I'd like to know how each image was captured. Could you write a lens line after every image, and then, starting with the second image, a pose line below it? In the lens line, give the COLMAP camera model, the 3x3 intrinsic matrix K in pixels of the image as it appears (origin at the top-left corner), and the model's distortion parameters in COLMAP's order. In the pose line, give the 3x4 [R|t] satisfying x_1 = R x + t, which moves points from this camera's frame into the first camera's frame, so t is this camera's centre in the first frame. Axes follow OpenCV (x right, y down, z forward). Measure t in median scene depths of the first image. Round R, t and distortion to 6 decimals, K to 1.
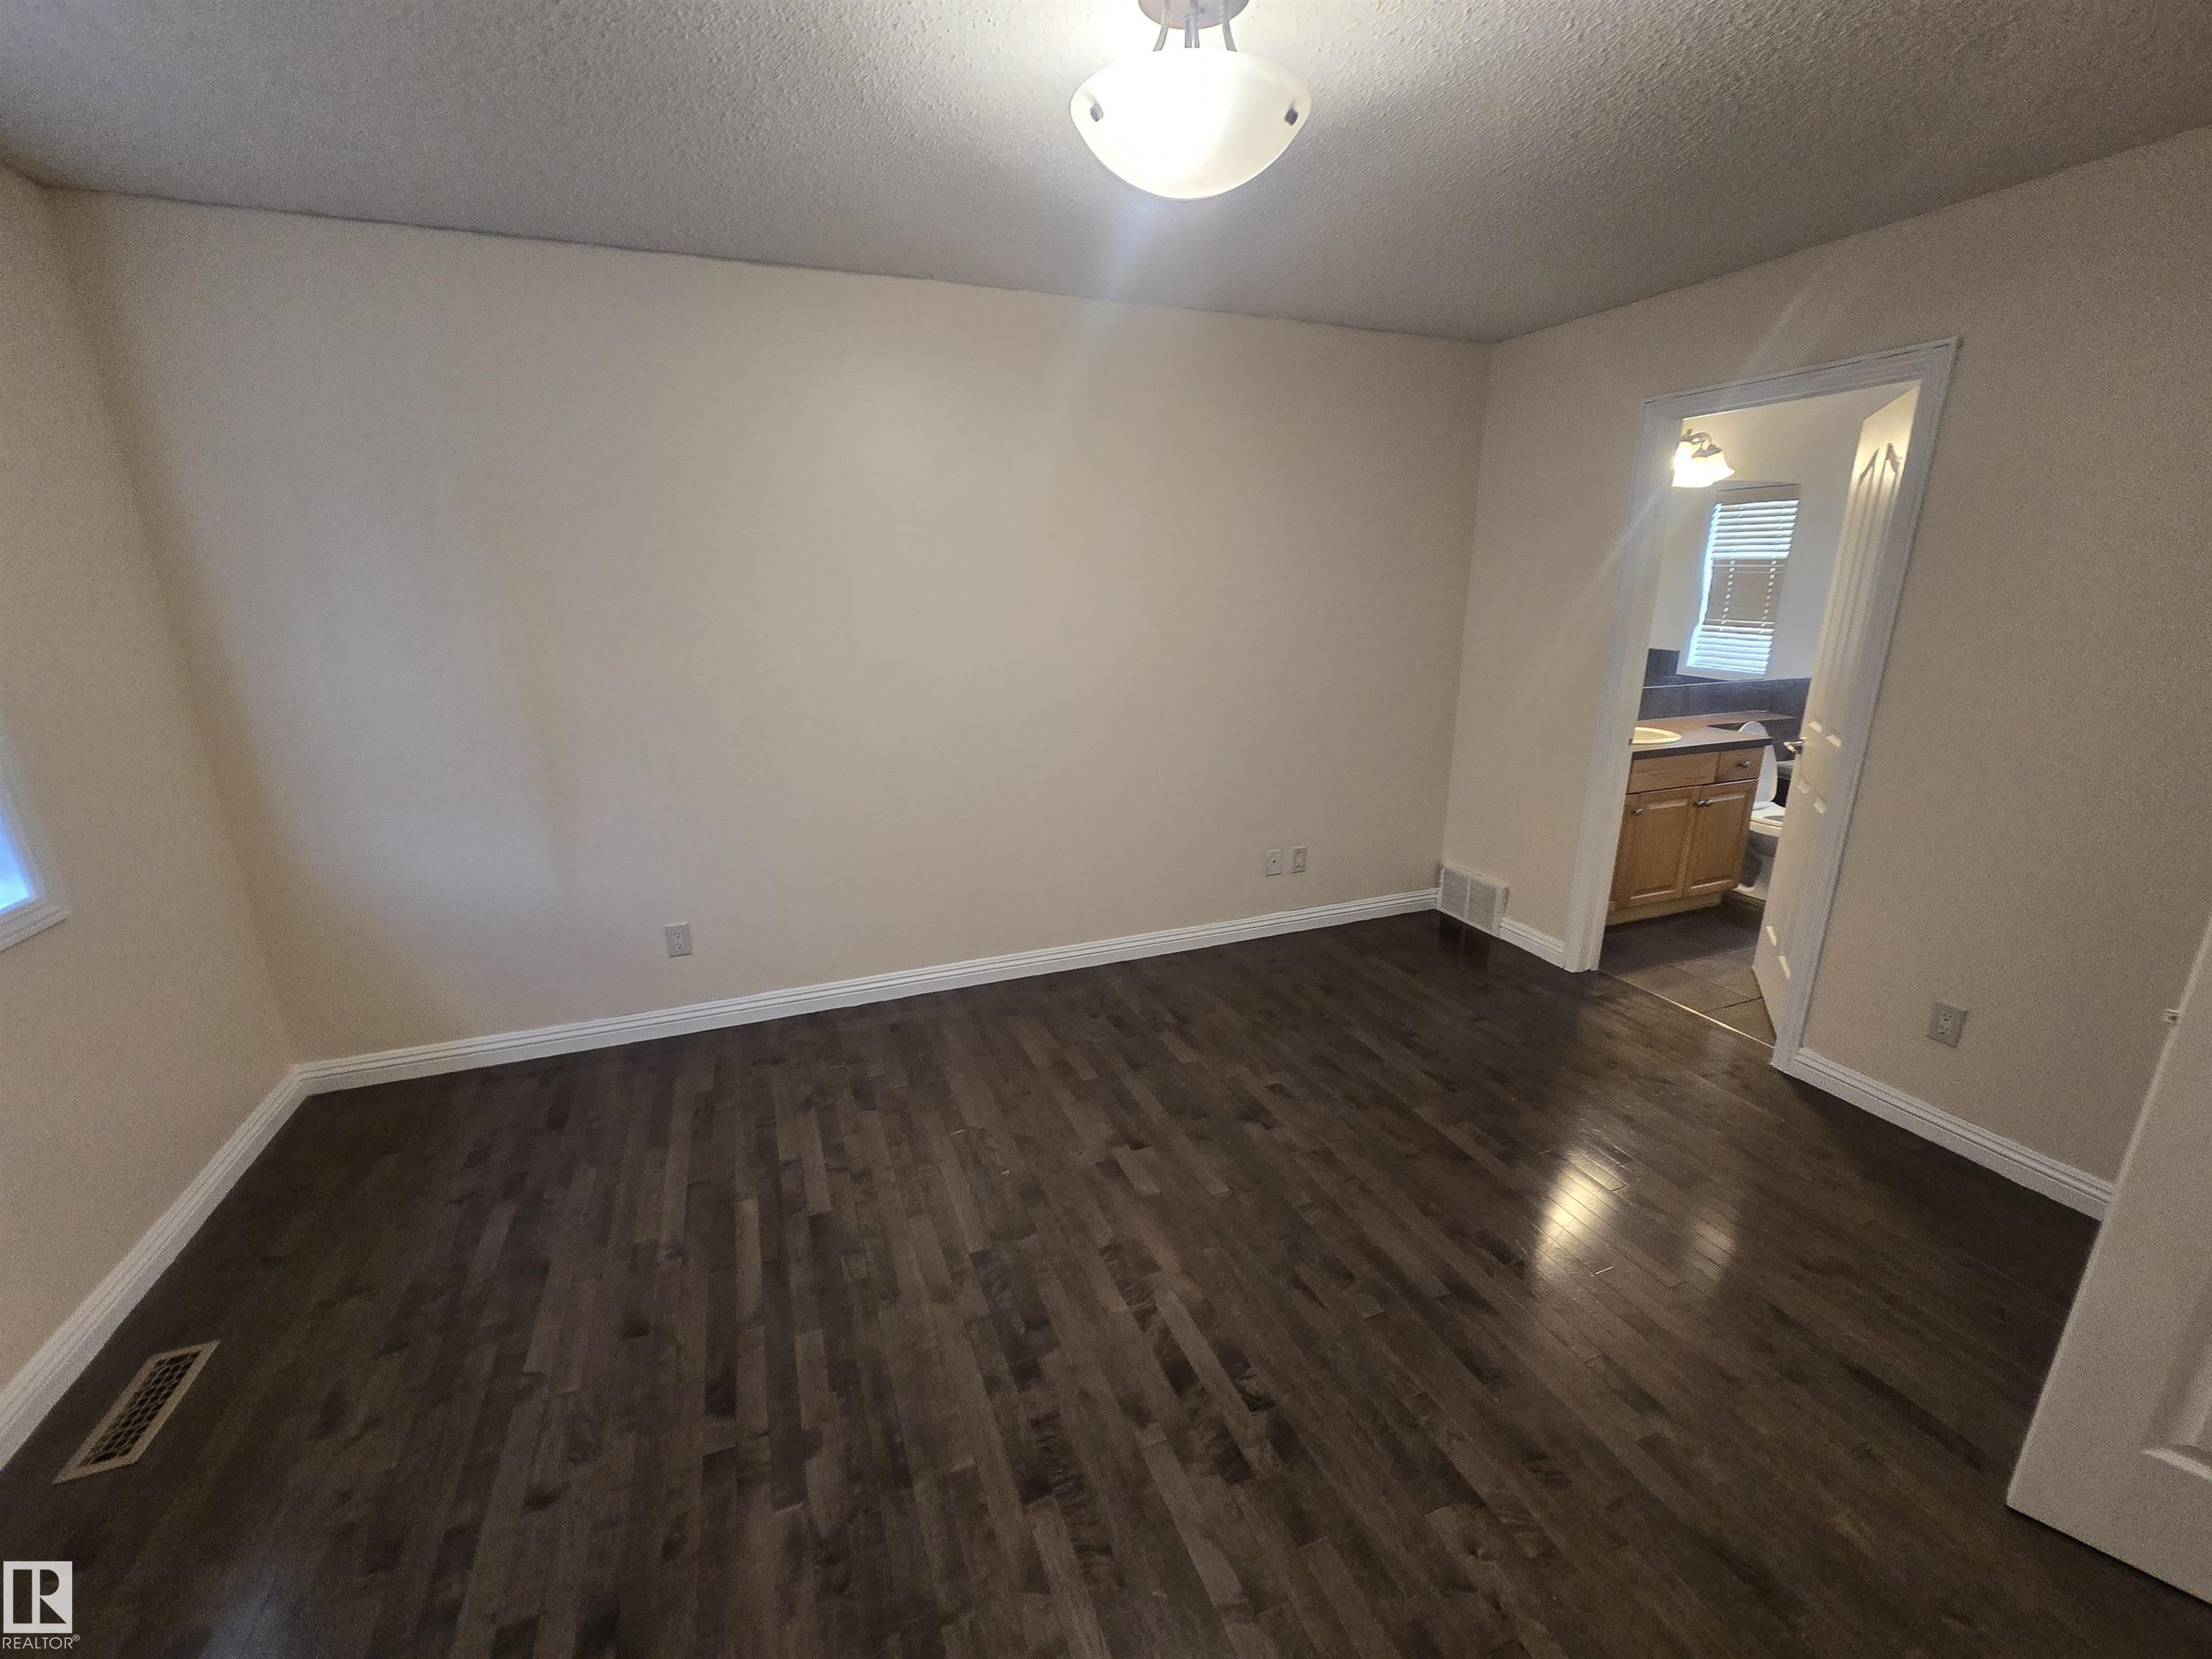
lens RADIAL K [[906.2, 0, 1109.4], [0, 906.2, 833.1], [0, 0, 1]] dist [-0.000096, 0.000051]
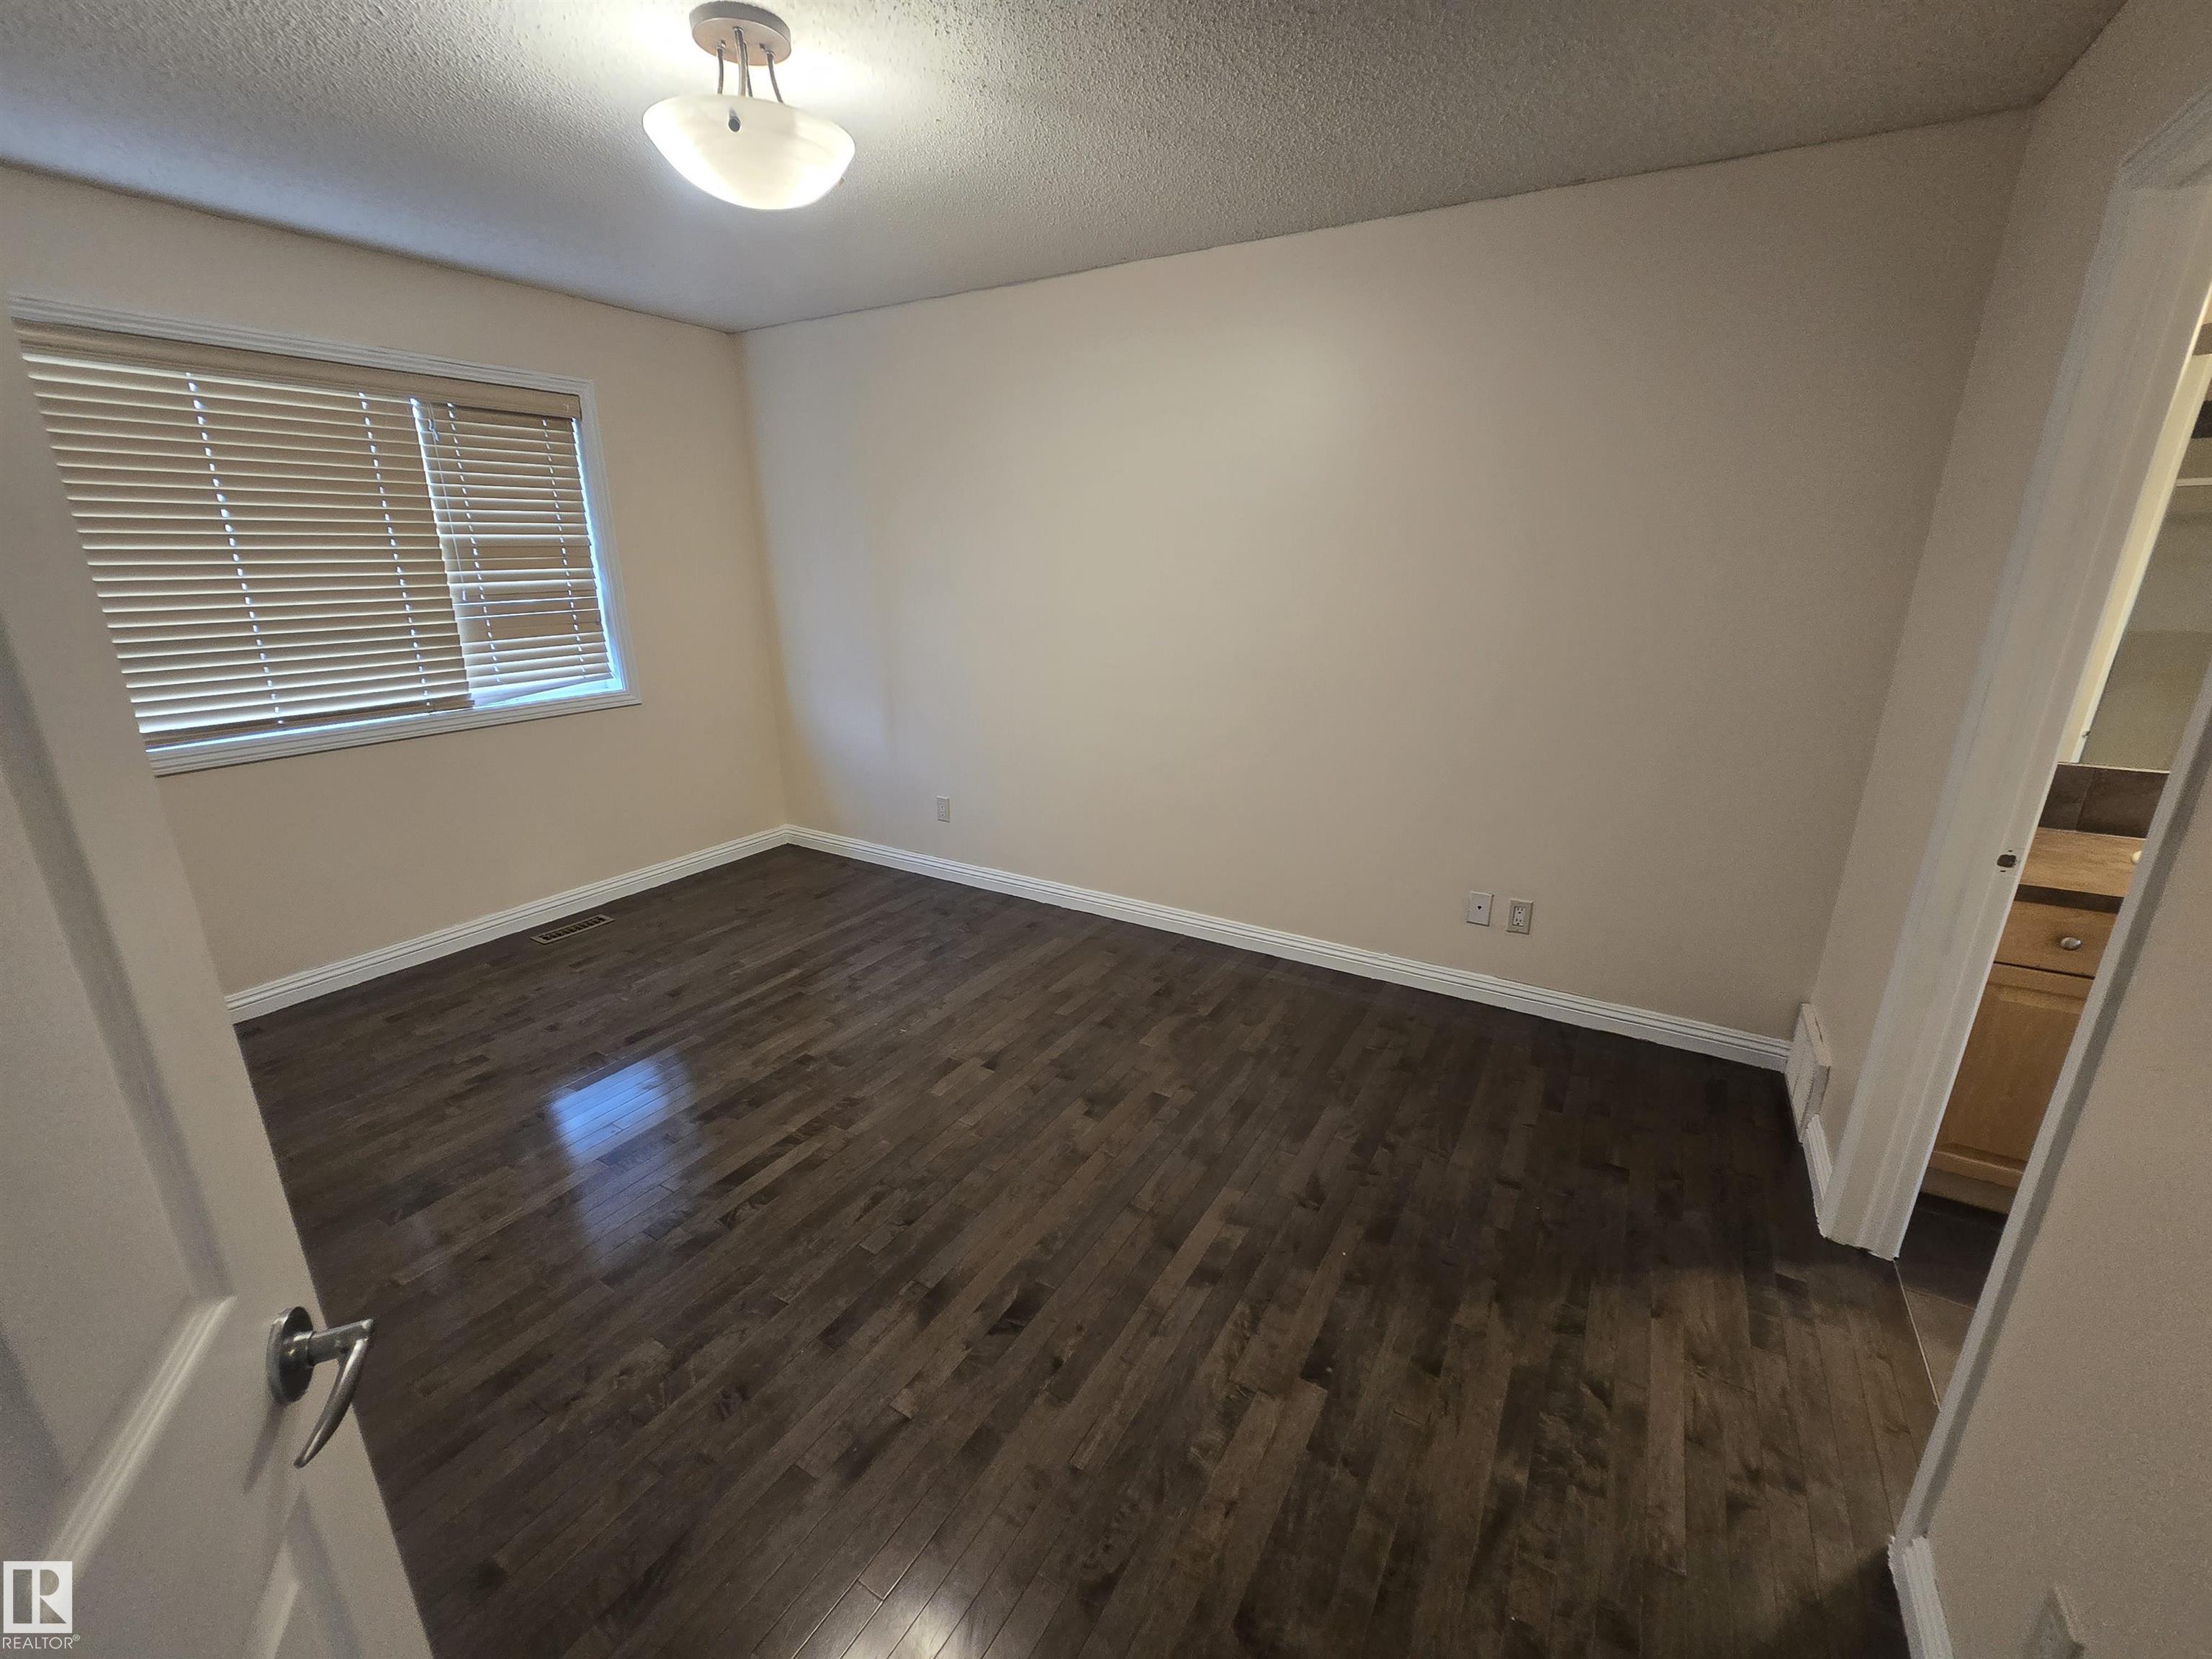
lens RADIAL K [[906.2, 0, 1109.4], [0, 906.2, 833.1], [0, 0, 1]] dist [-0.000096, 0.000051]
pose [[0.607585, 0.238149, -0.757711, 0.872840], [-0.217423, 0.967420, 0.129716, -0.096046], [0.763916, 0.085930, 0.639568, 0.391872]]
